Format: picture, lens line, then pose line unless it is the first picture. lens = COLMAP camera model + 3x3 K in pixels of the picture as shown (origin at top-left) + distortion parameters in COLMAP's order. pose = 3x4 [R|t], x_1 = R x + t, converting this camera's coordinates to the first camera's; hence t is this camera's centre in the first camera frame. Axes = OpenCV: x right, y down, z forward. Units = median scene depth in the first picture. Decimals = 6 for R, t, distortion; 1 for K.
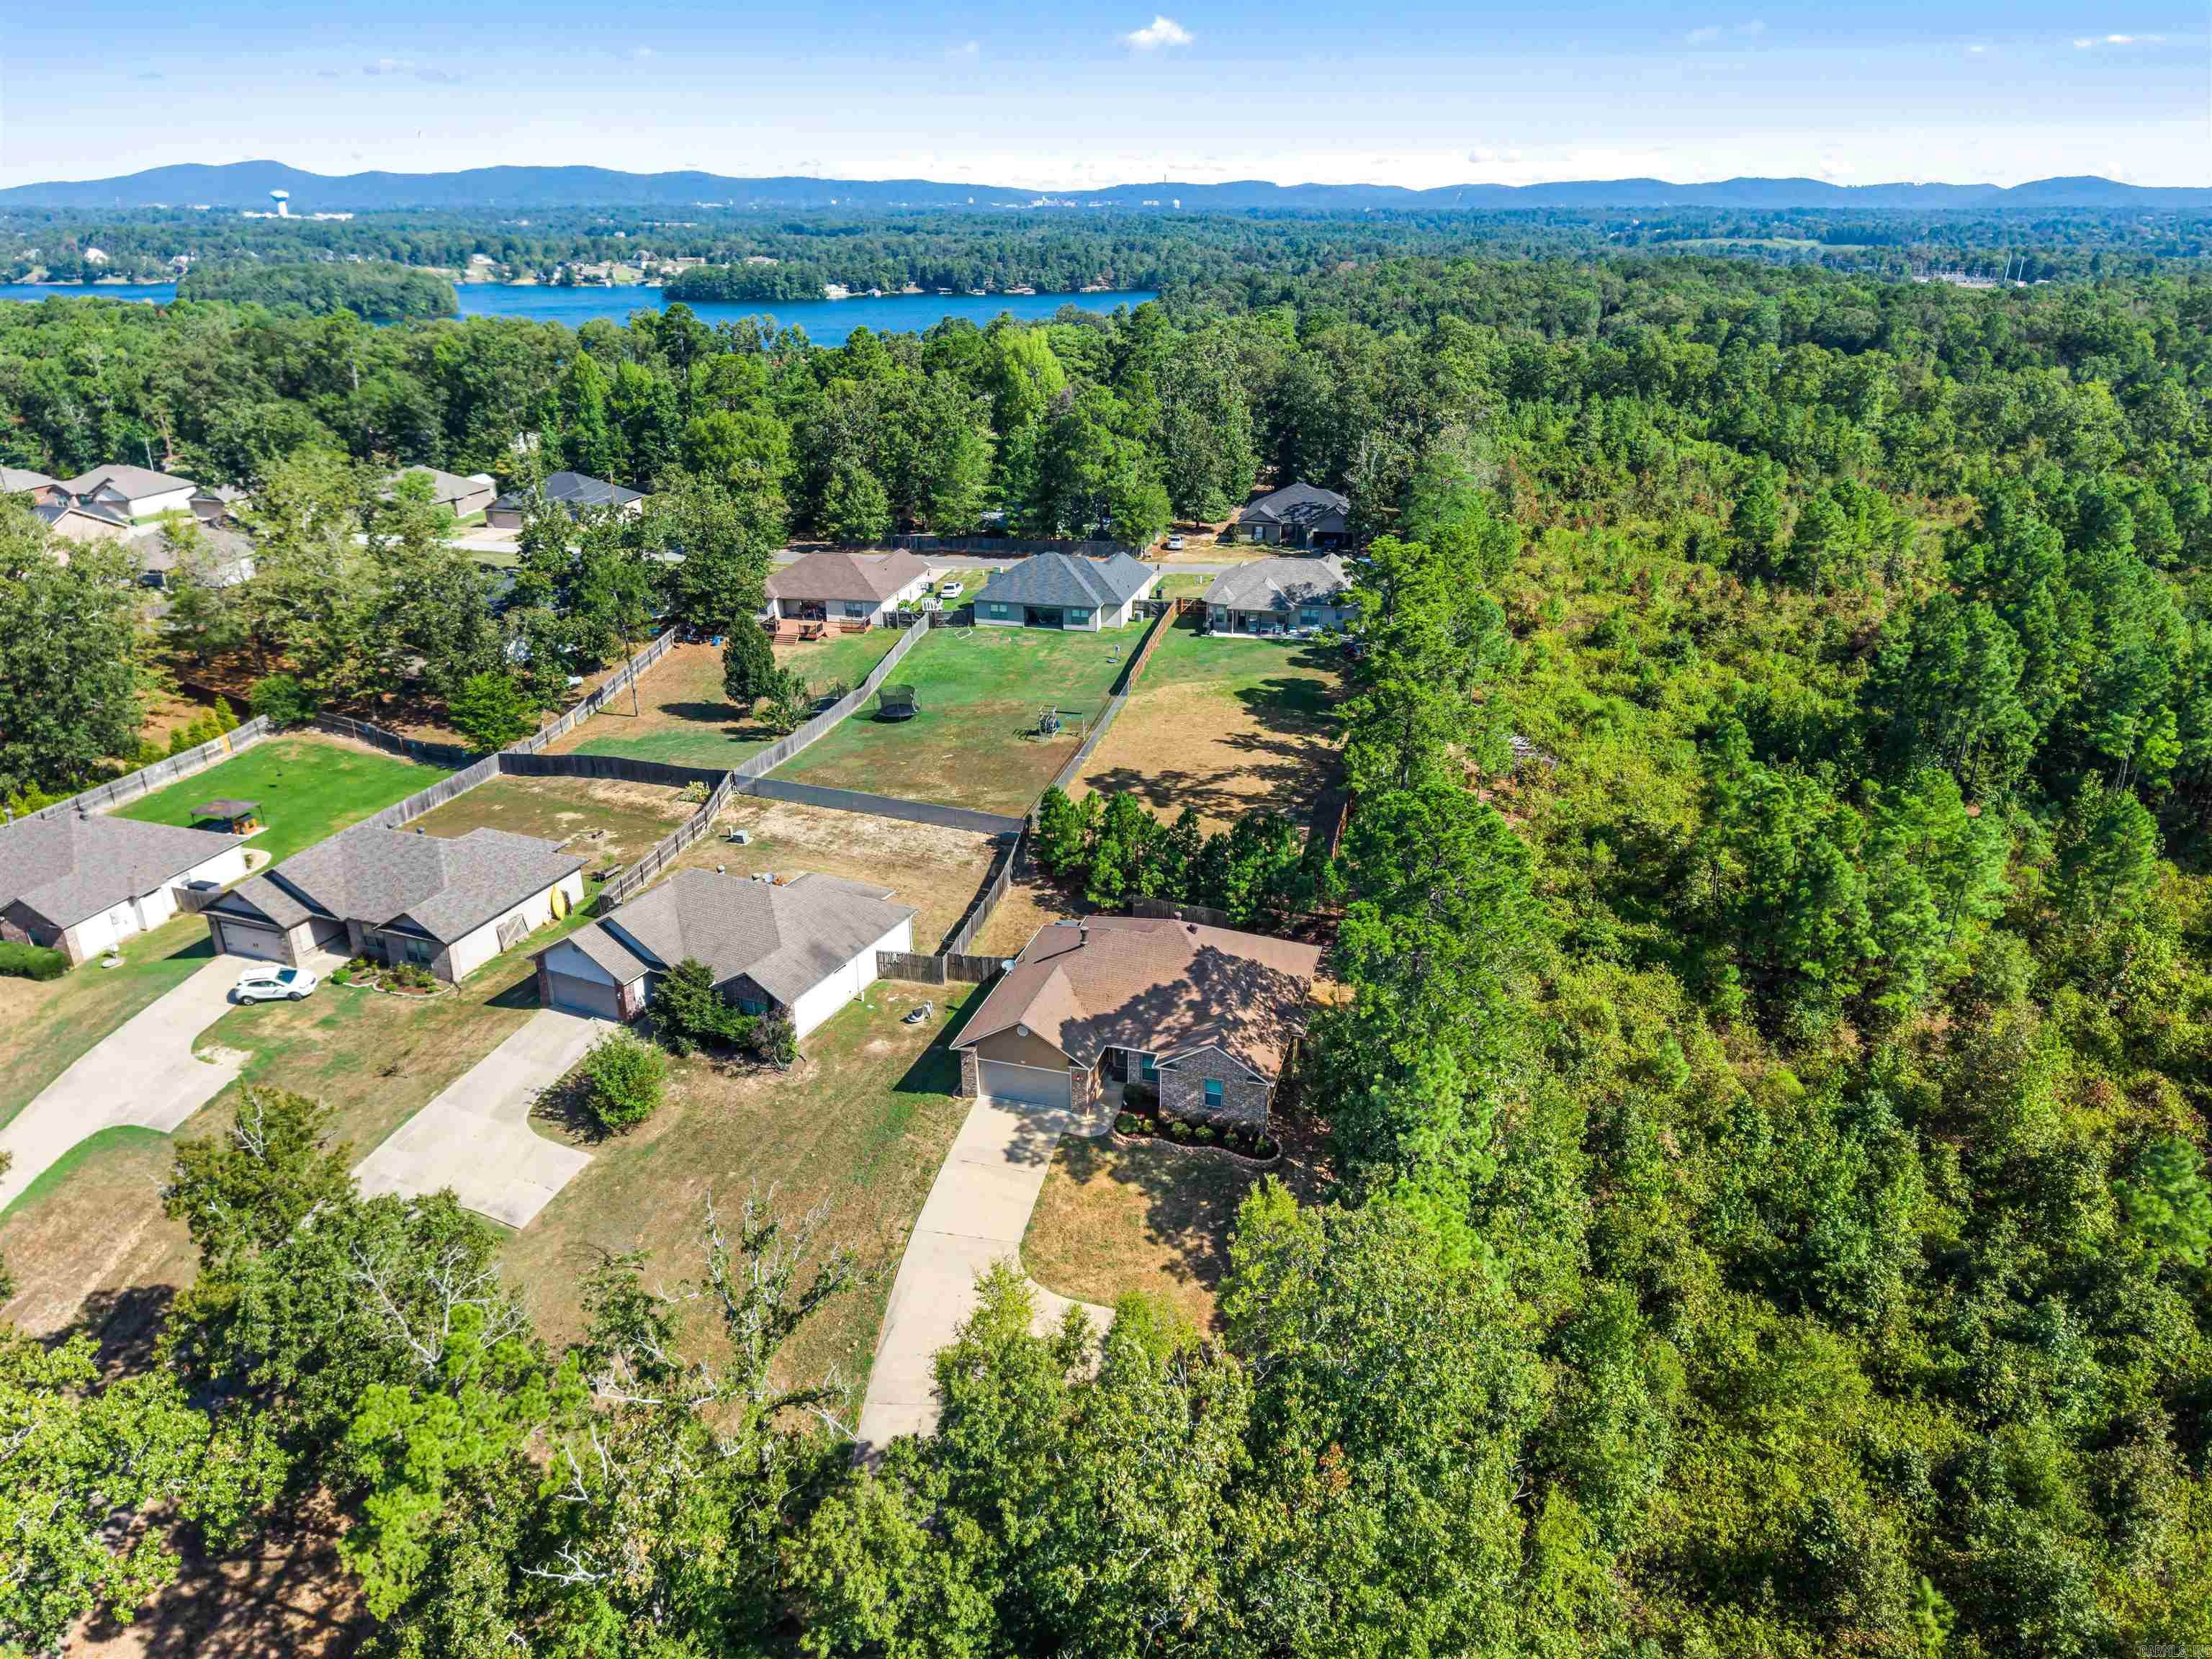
lens RADIAL K [[1498.2, 0, 1127.4], [0, 1498.2, 828.5], [0, 0, 1]] dist [0.007505, -0.007370]
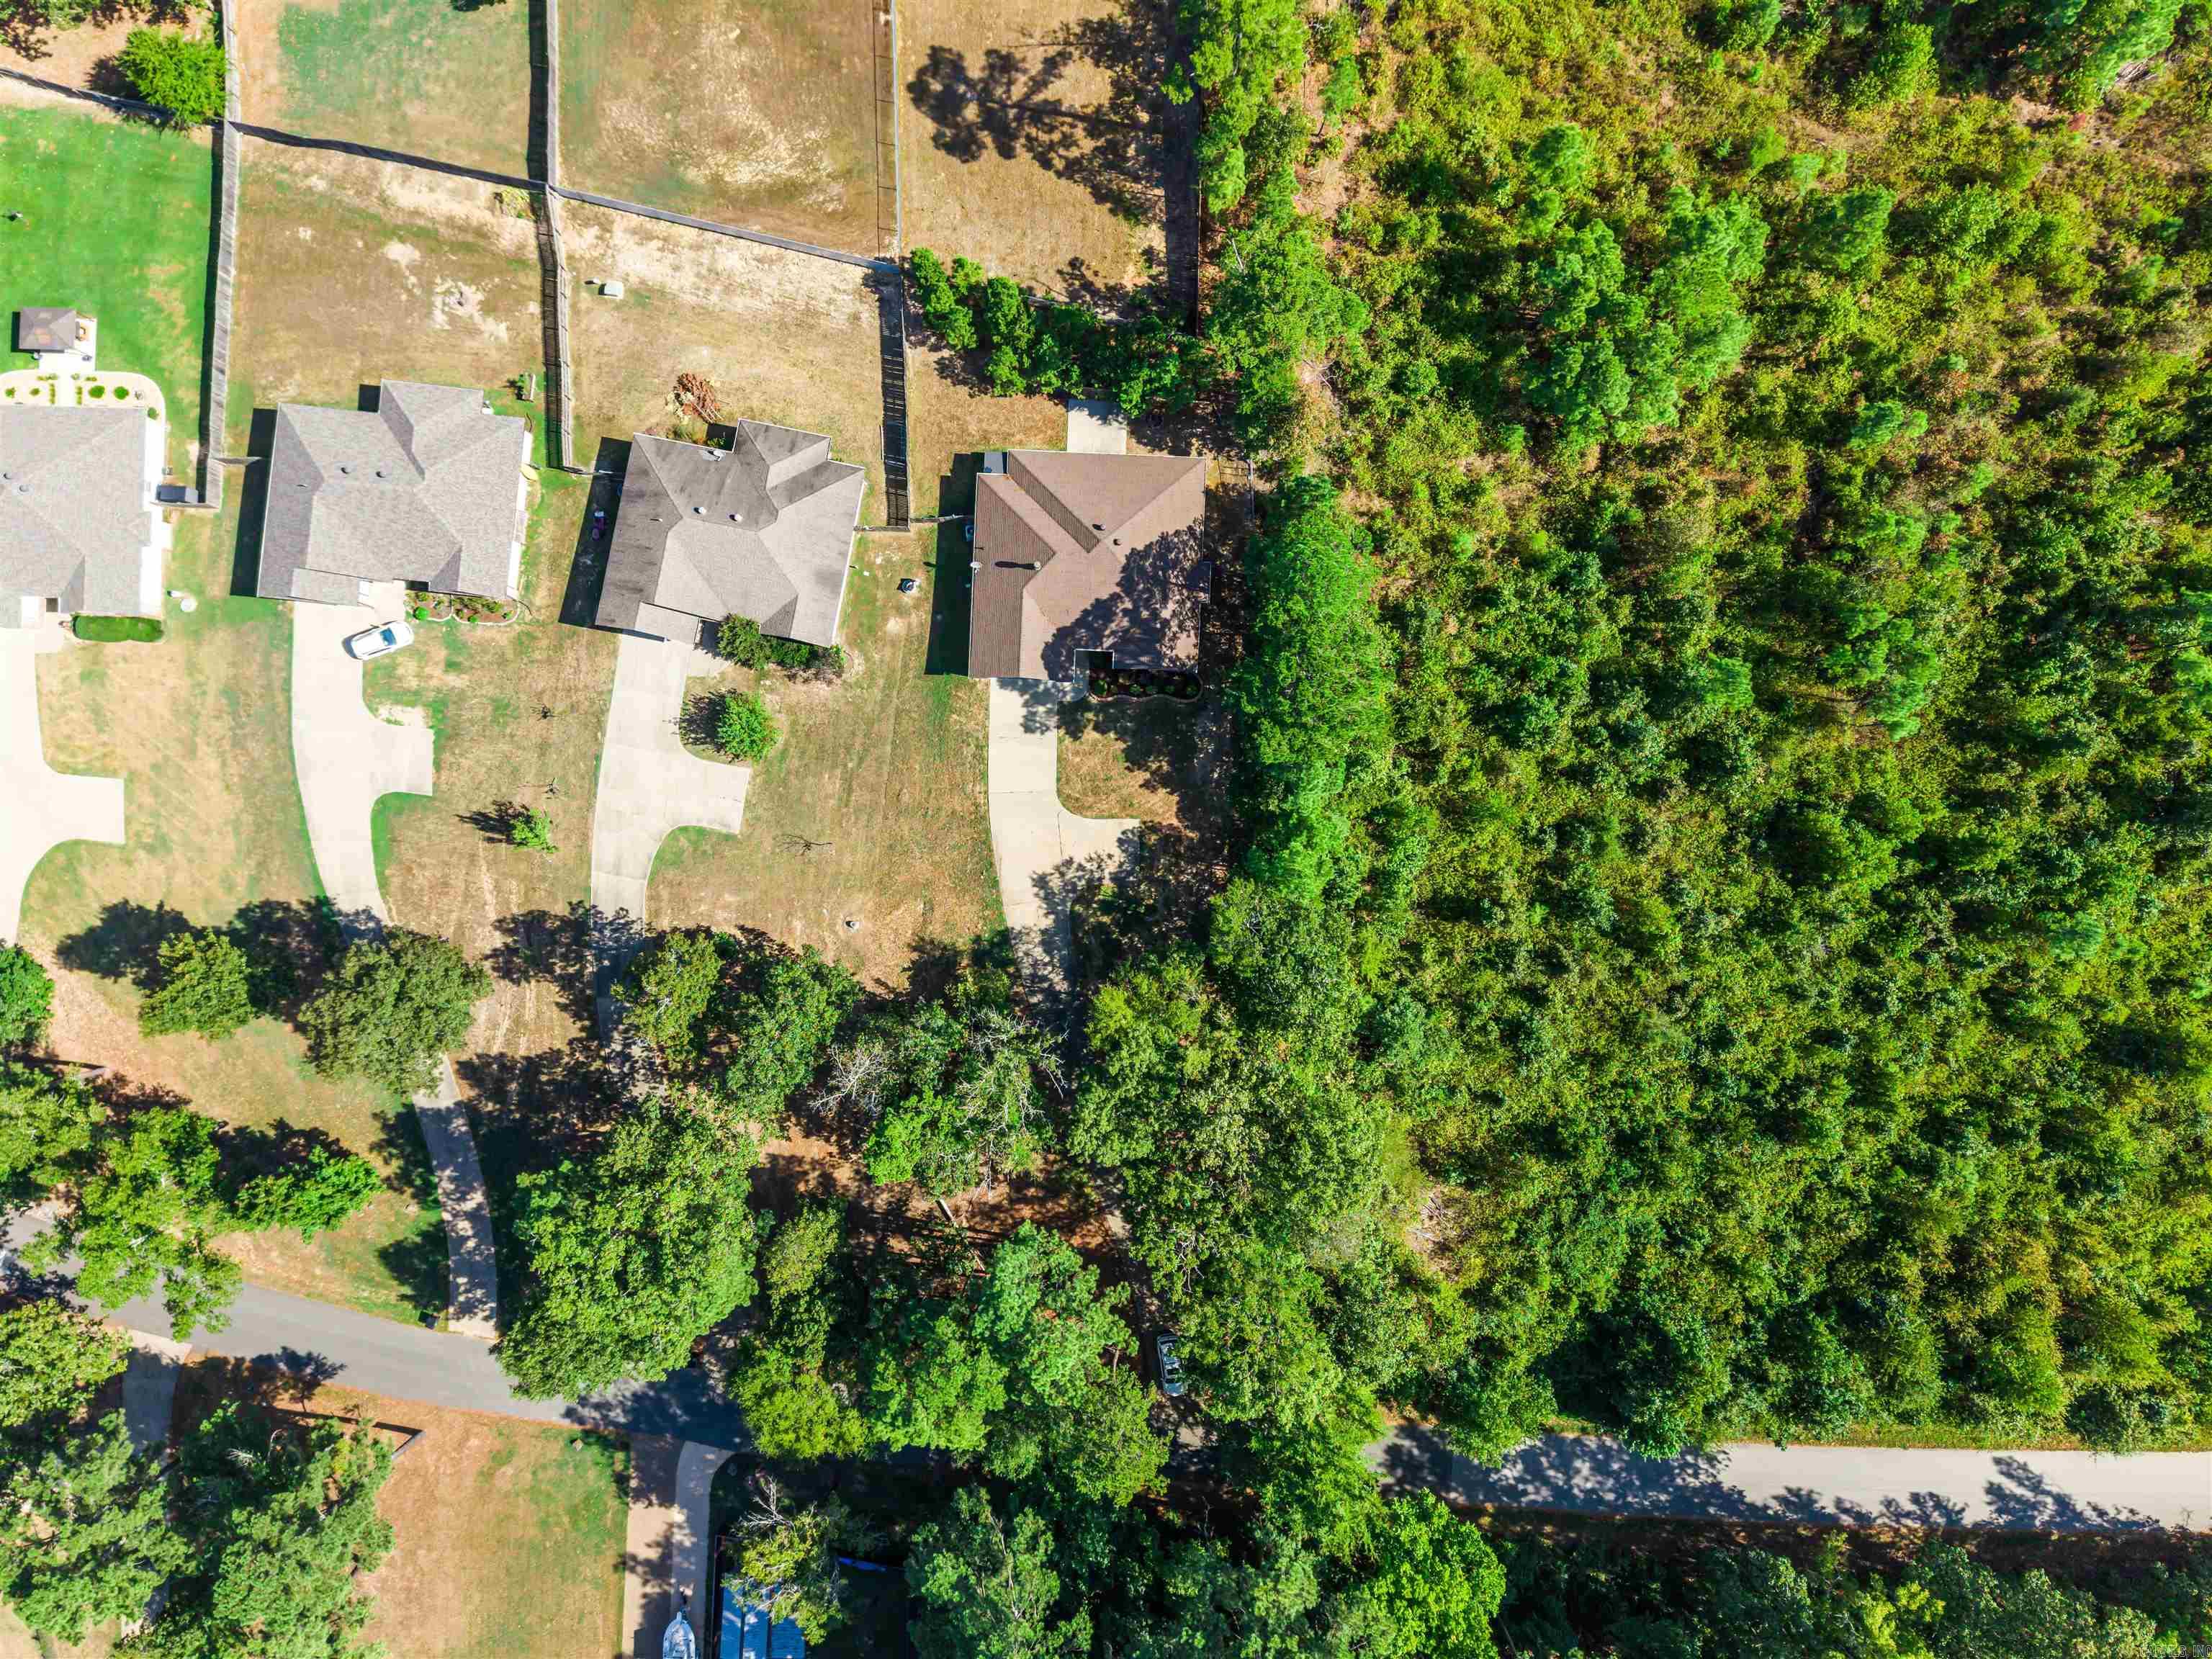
lens RADIAL K [[1477.4, 0, 1106.0], [0, 1477.4, 829.5], [0, 0, 1]] dist [0.018757, -0.002819]
pose [[0.973648, -0.227700, -0.012739, -0.003797], [0.096130, 0.359120, 0.928327, -1.057681], [-0.206805, -0.905089, 0.371546, 0.312680]]
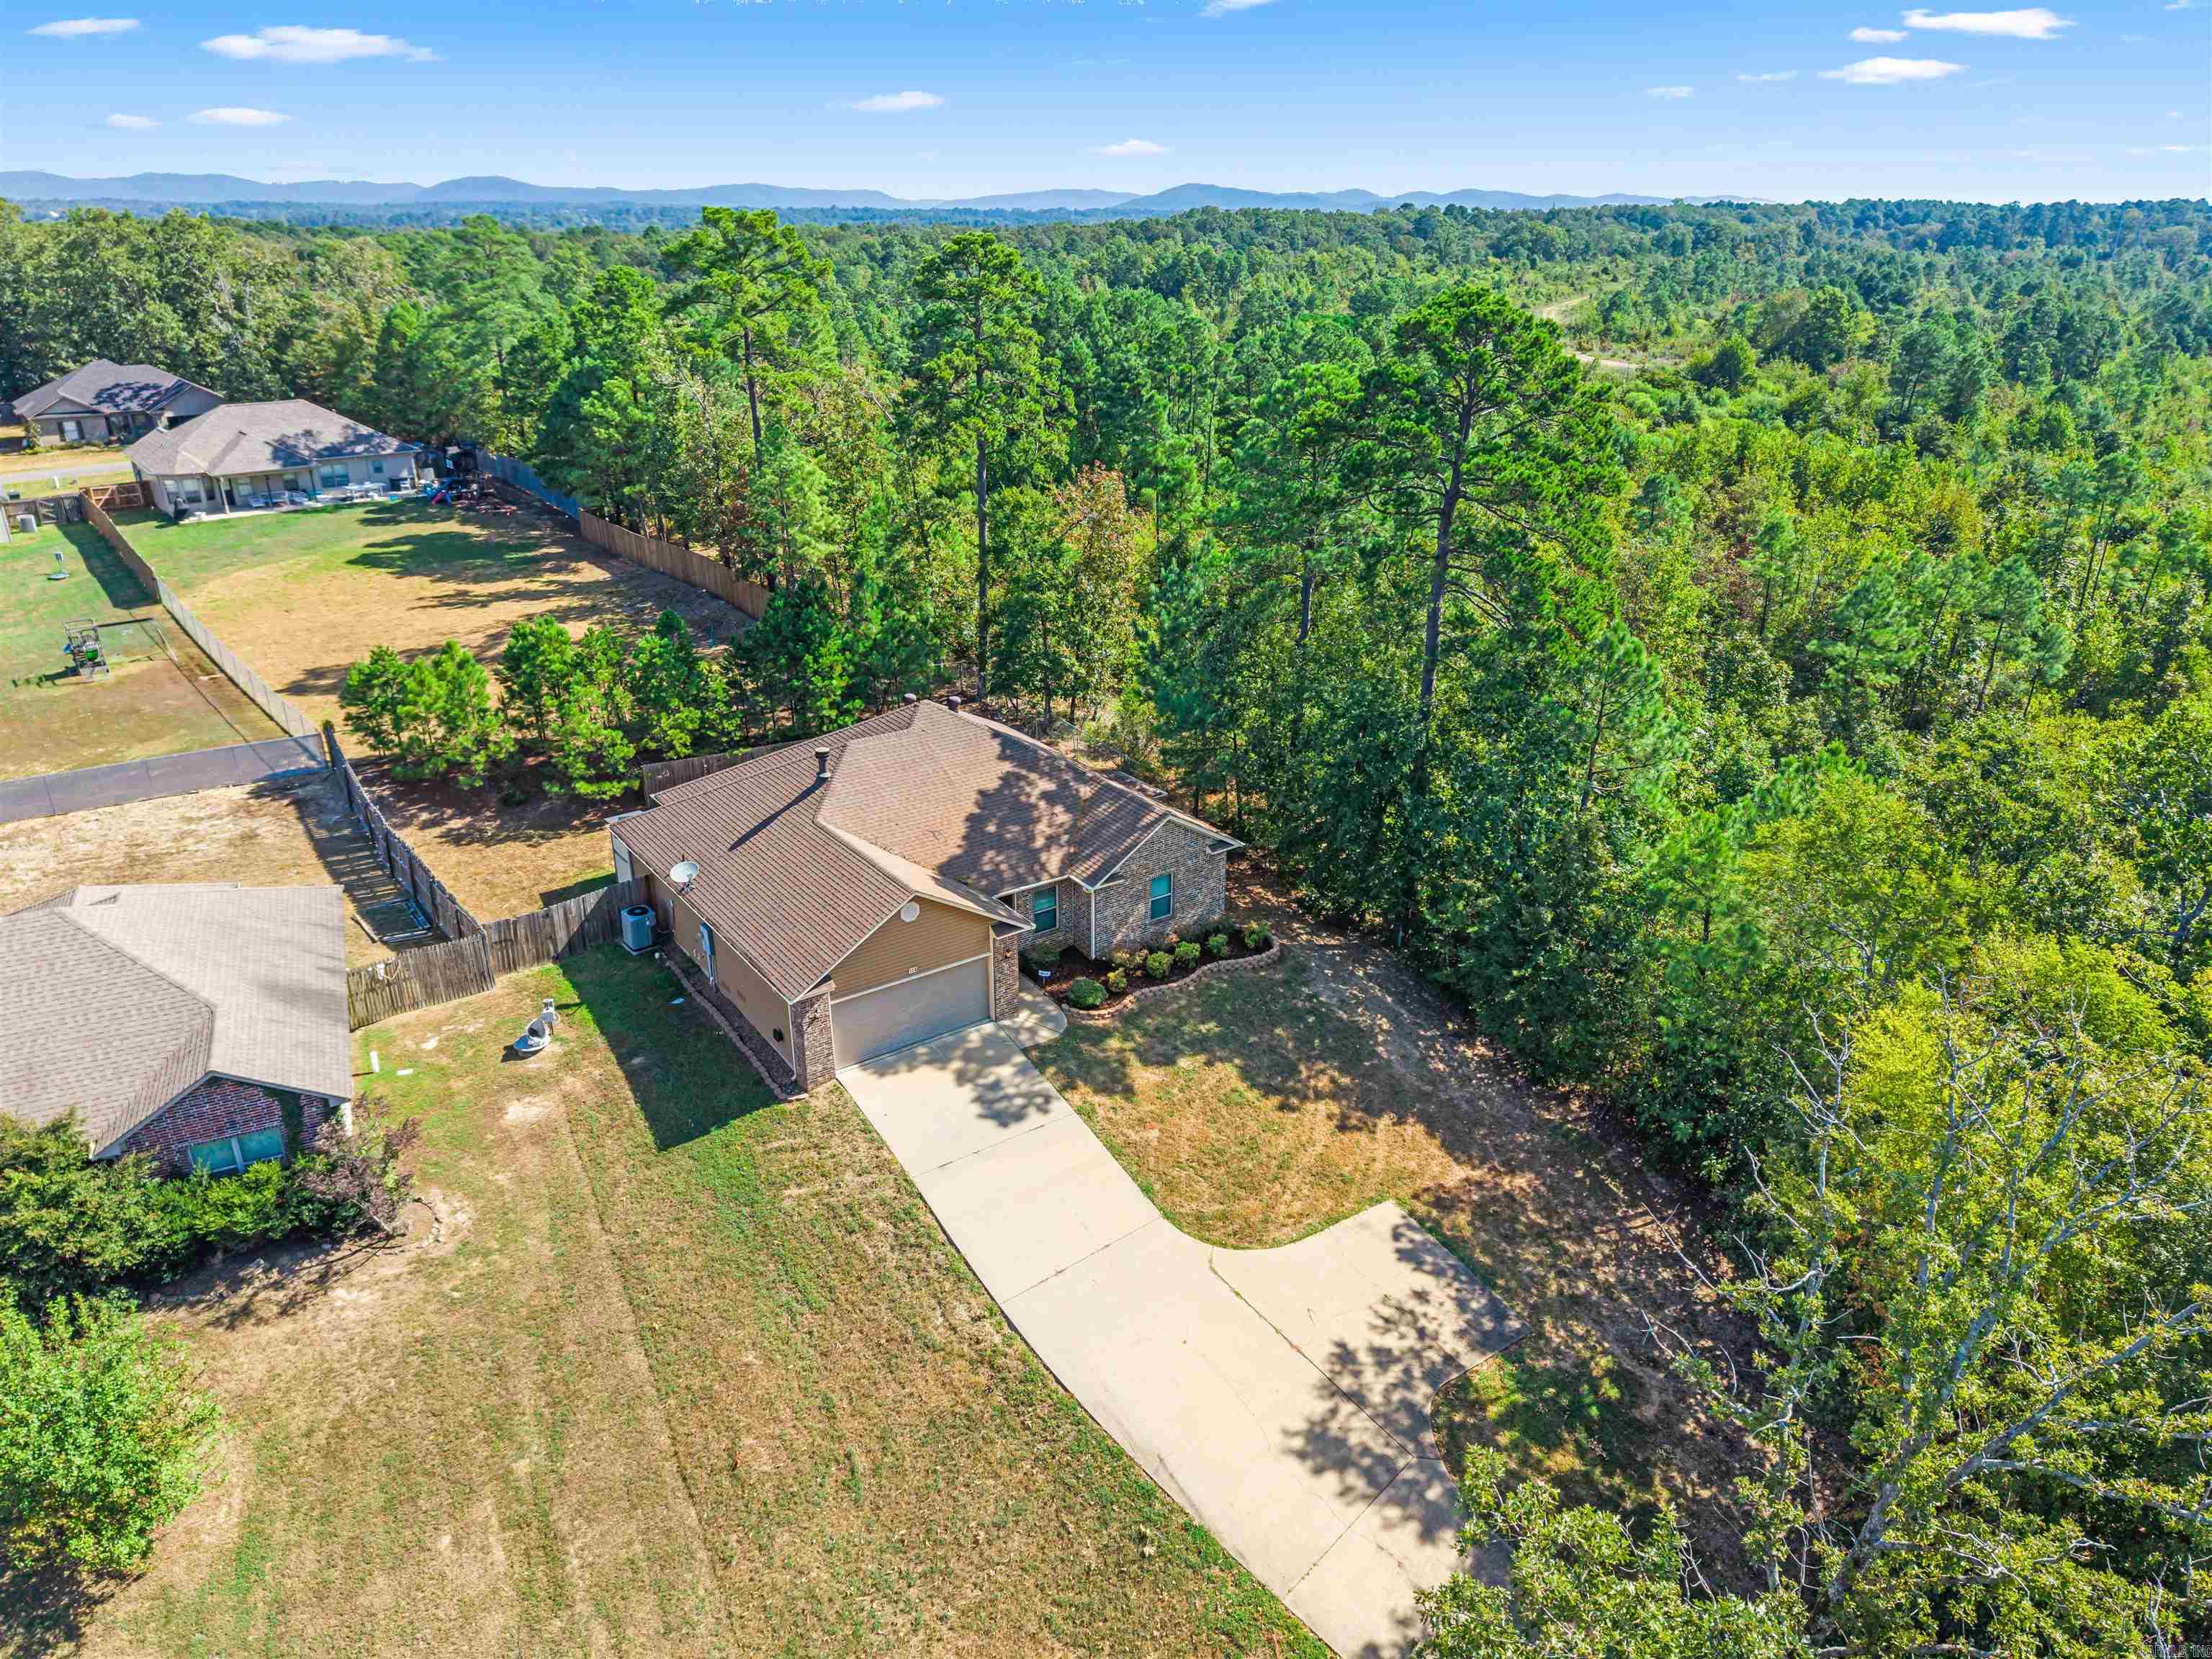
lens RADIAL K [[1491.9, 0, 1160.8], [0, 1491.9, 825.4], [0, 0, 1]] dist [0.127262, -0.186420]
pose [[0.611963, -0.299078, 0.732157, -0.387241], [0.299275, 0.944473, 0.135663, 0.056359], [-0.732076, 0.136096, 0.667489, 0.538386]]
